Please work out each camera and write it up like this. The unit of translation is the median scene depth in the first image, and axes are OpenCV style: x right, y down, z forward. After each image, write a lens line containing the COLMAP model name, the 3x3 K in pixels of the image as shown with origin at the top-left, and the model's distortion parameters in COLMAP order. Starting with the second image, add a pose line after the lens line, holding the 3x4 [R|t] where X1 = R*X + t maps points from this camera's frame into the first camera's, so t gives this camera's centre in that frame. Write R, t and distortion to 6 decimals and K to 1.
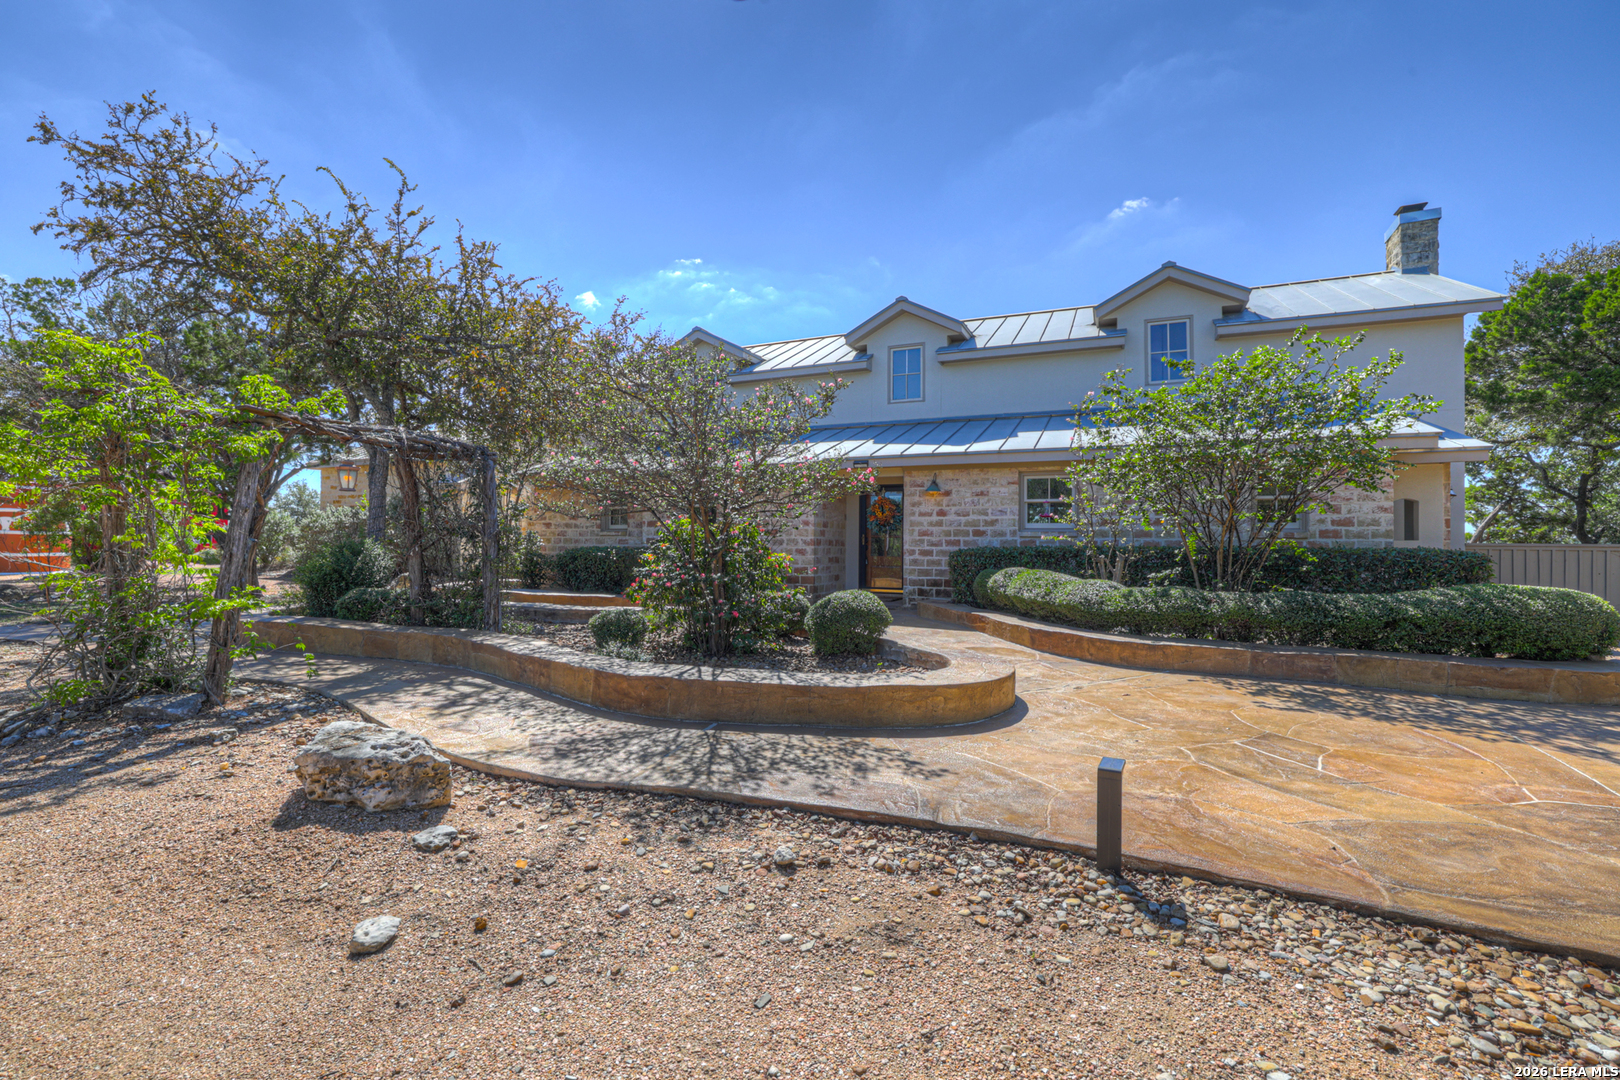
lens RADIAL K [[698.8, 0, 814.6], [0, 698.8, 530.9], [0, 0, 1]] dist [0.000387, 0.000168]
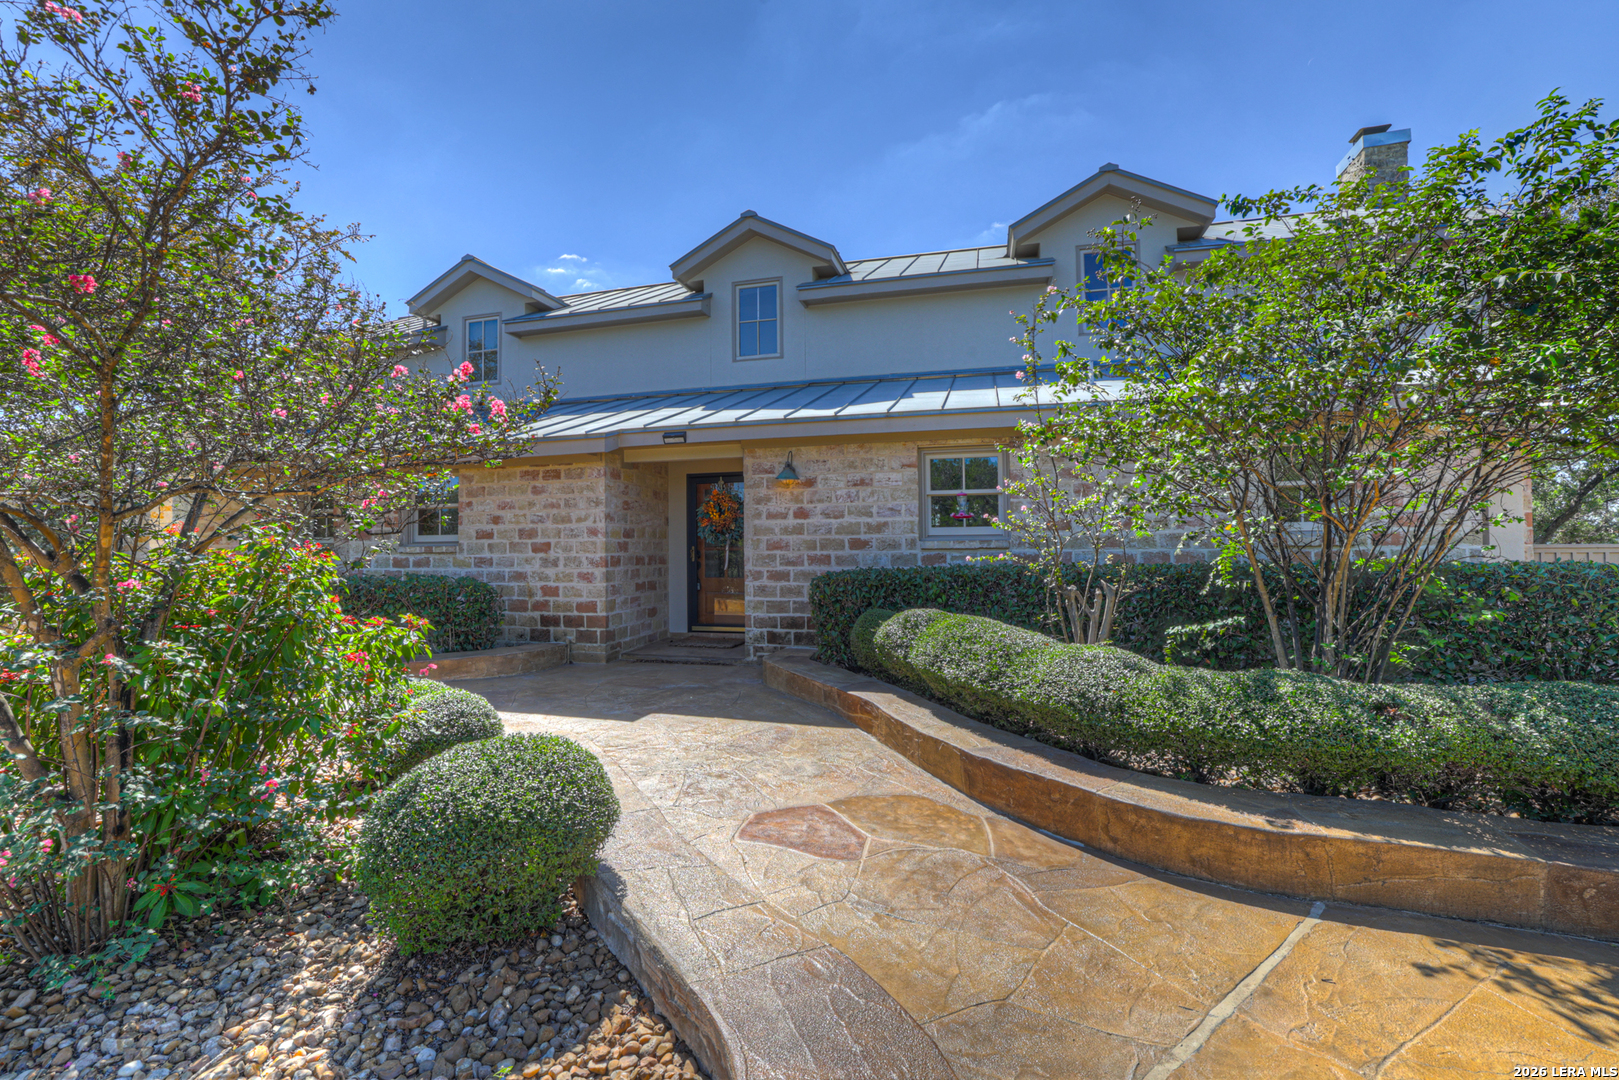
lens RADIAL K [[691.6, 0, 810.6], [0, 691.6, 533.9], [0, 0, 1]] dist [-0.000761, -0.000109]
pose [[0.987339, -0.016701, 0.157742, 0.086601], [0.015861, 0.999853, 0.006579, -0.010483], [-0.157829, -0.003994, 0.987458, 0.360021]]
